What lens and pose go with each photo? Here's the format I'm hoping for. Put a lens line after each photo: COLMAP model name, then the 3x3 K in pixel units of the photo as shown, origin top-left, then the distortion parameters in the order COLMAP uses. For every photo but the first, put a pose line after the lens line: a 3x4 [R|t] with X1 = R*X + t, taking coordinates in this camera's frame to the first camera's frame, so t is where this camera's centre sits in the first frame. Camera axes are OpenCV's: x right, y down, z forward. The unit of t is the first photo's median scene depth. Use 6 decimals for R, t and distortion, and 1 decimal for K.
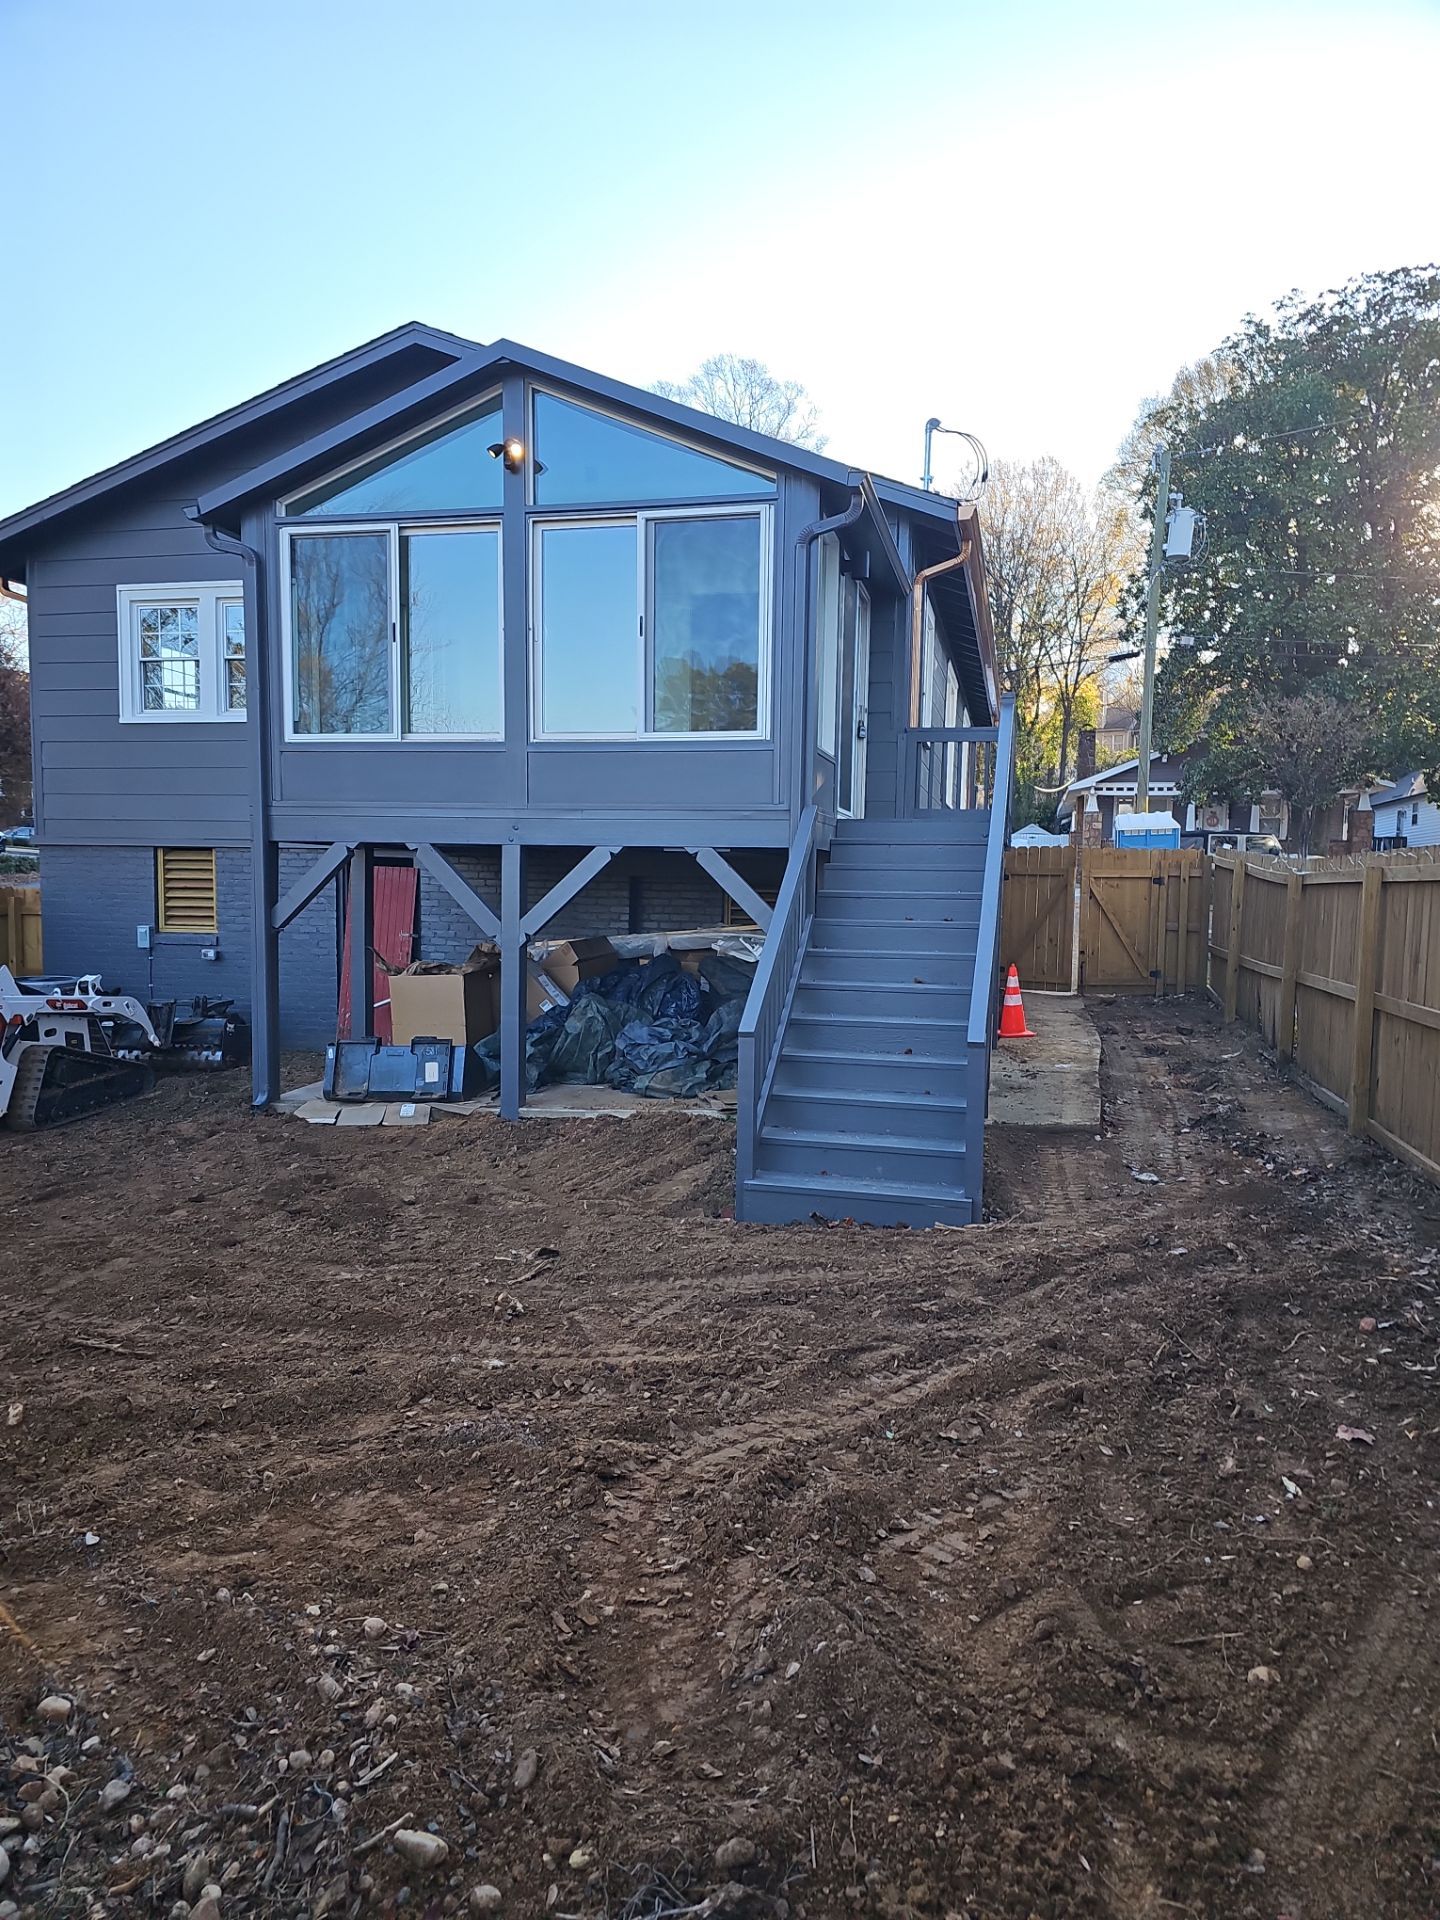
lens RADIAL K [[1235.4, 0, 712.2], [0, 1235.4, 990.5], [0, 0, 1]] dist [0.059011, -0.037163]
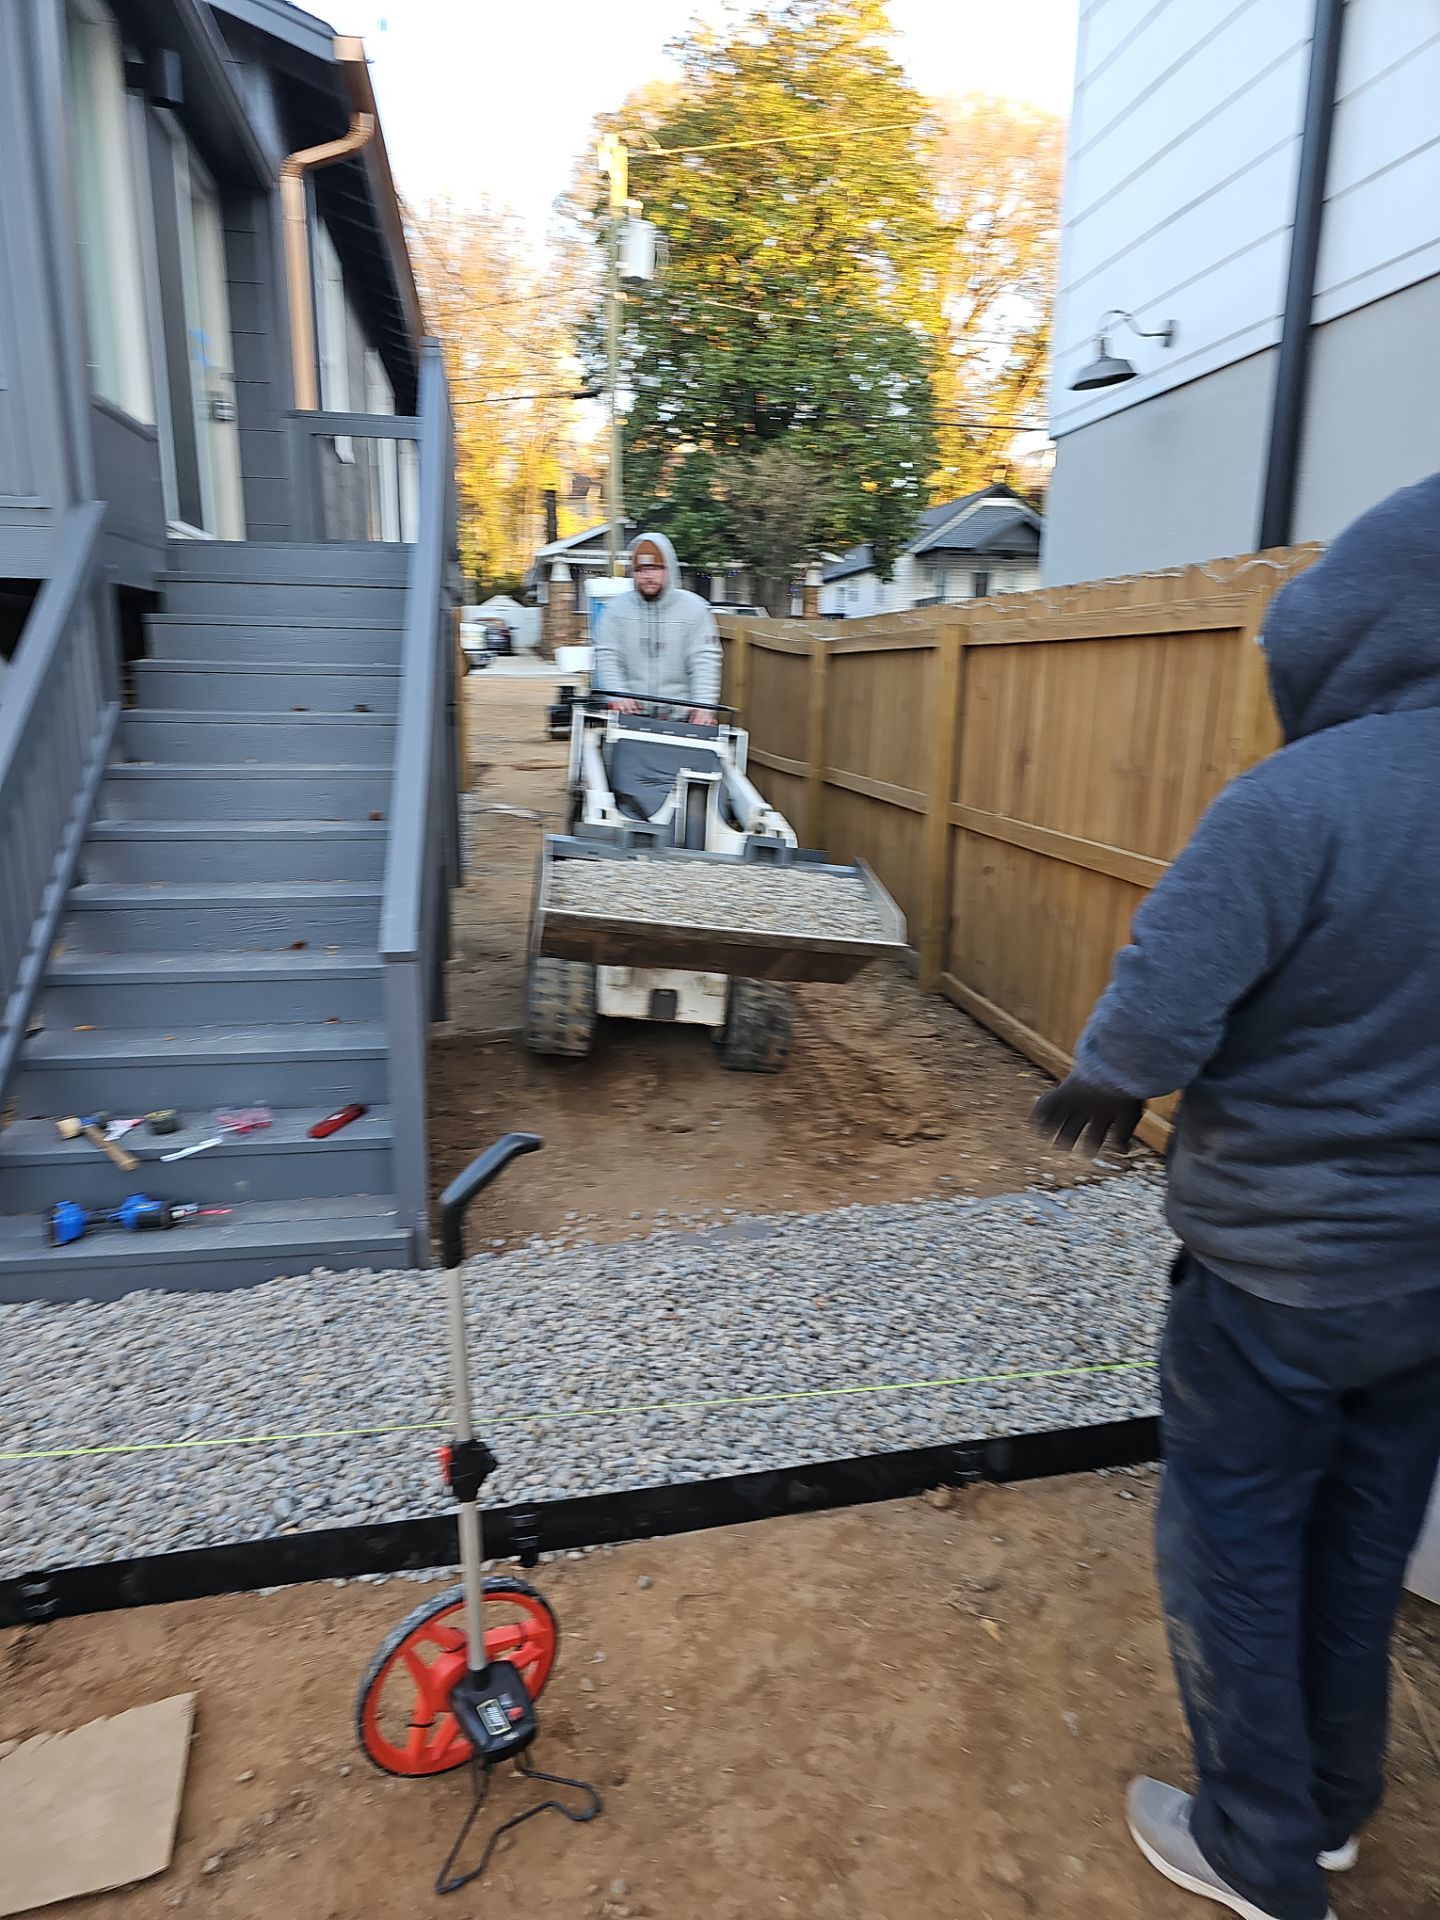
lens RADIAL K [[1235.4, 0, 666.6], [0, 1235.4, 995.9], [0, 0, 1]] dist [0.059011, -0.037163]
pose [[0.930157, -0.101005, 0.352995, 0.080138], [0.038108, 0.982782, 0.180794, -0.018562], [-0.365178, -0.154715, 0.917991, 0.285924]]
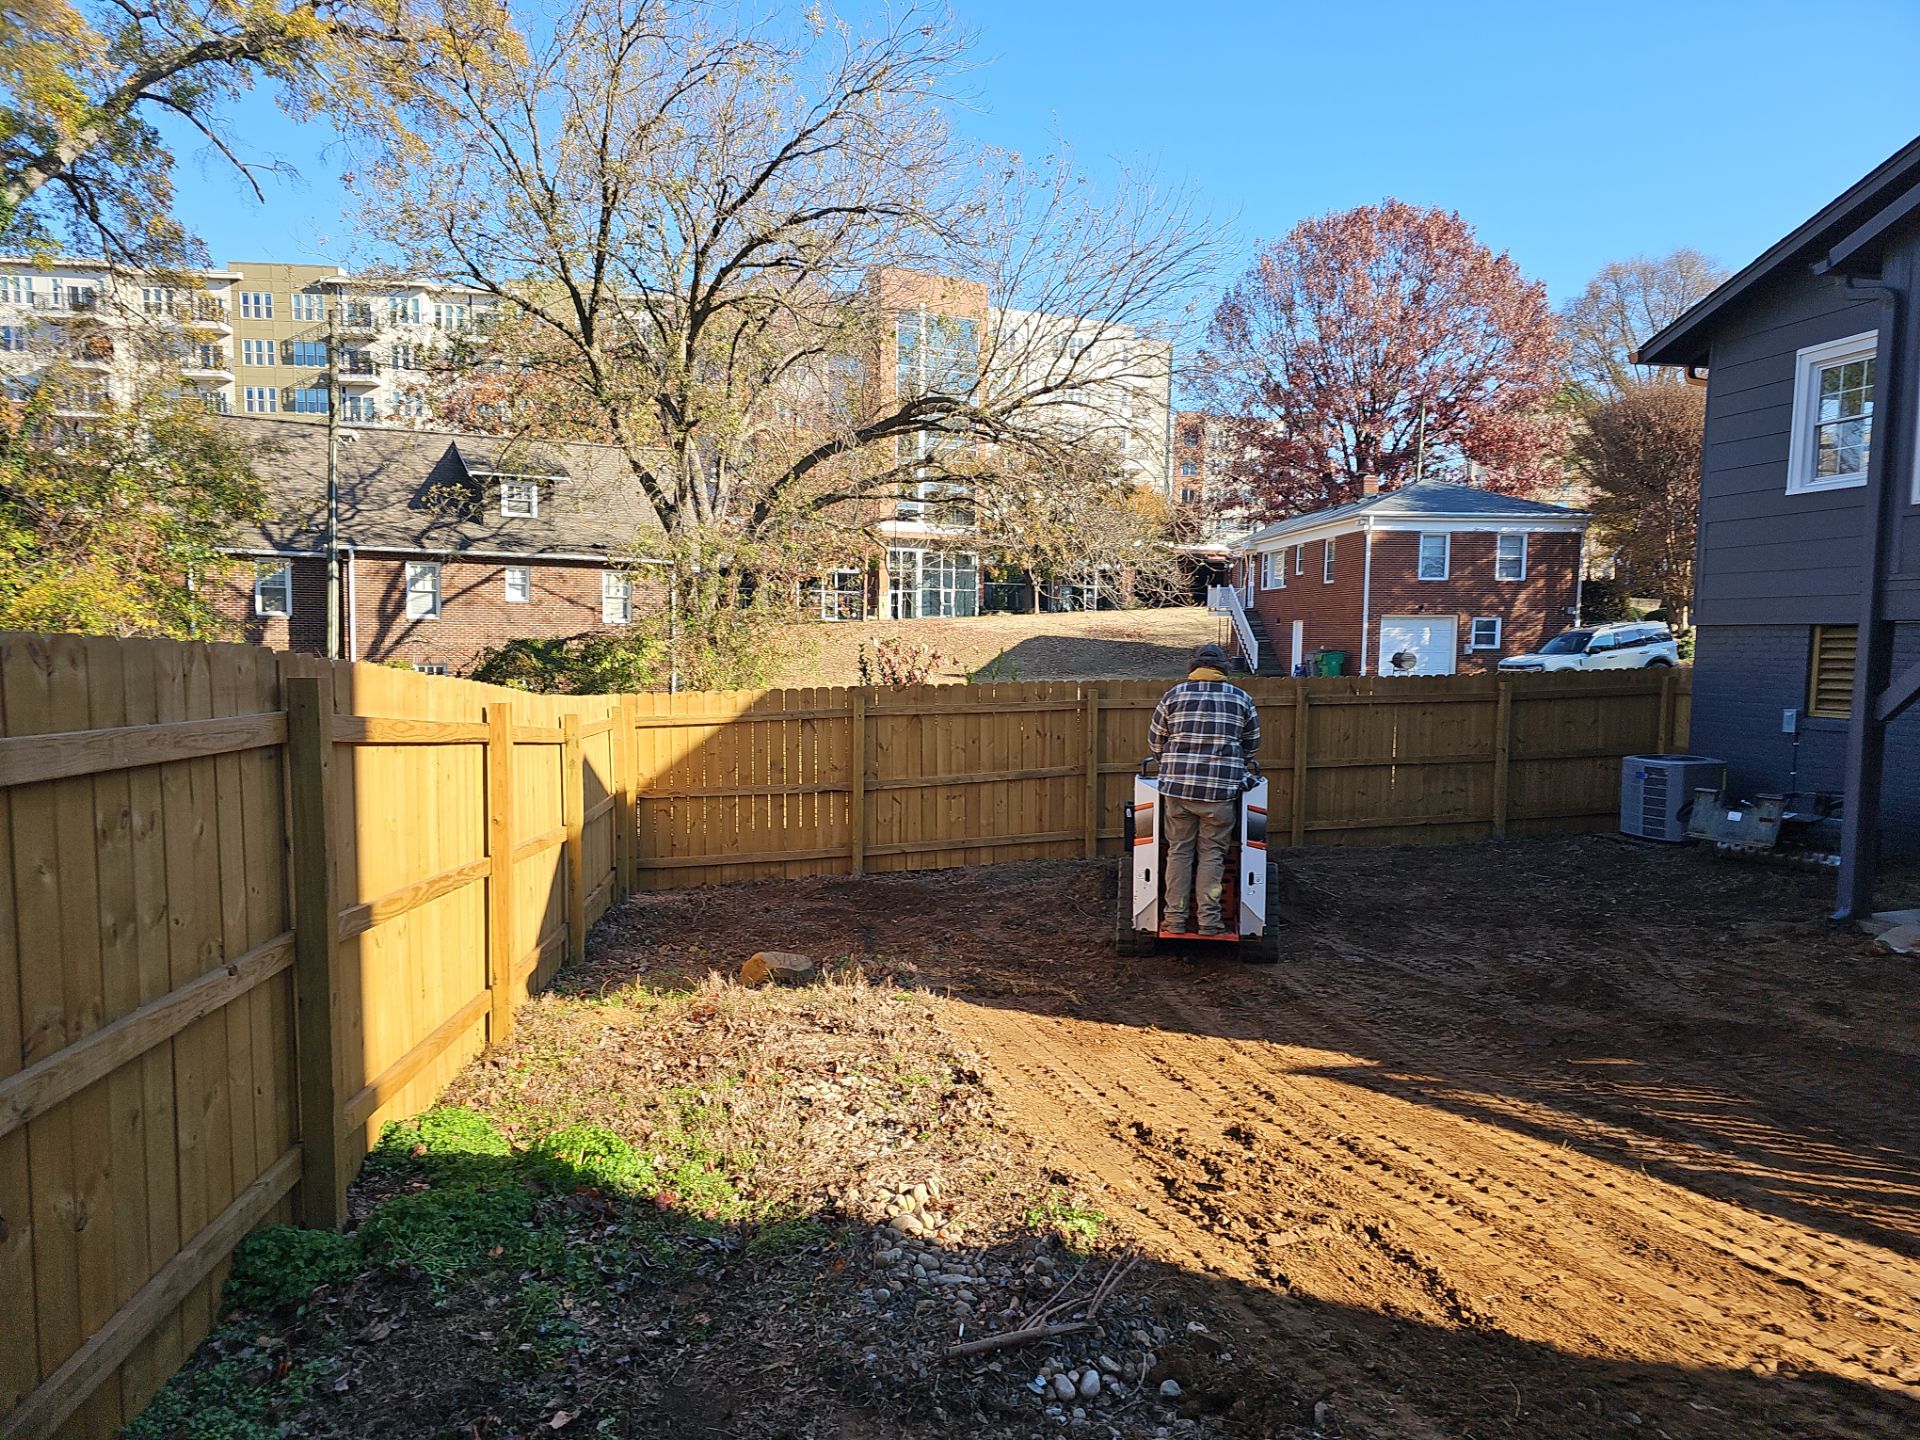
lens RADIAL K [[1241.5, 0, 970.6], [0, 1241.5, 736.3], [0, 0, 1]] dist [0.059800, -0.034829]
pose [[0.450896, 0.057976, -0.890692, 0.141666], [-0.074565, 0.996847, 0.027139, -0.015084], [0.889457, 0.054177, 0.453797, 0.033755]]
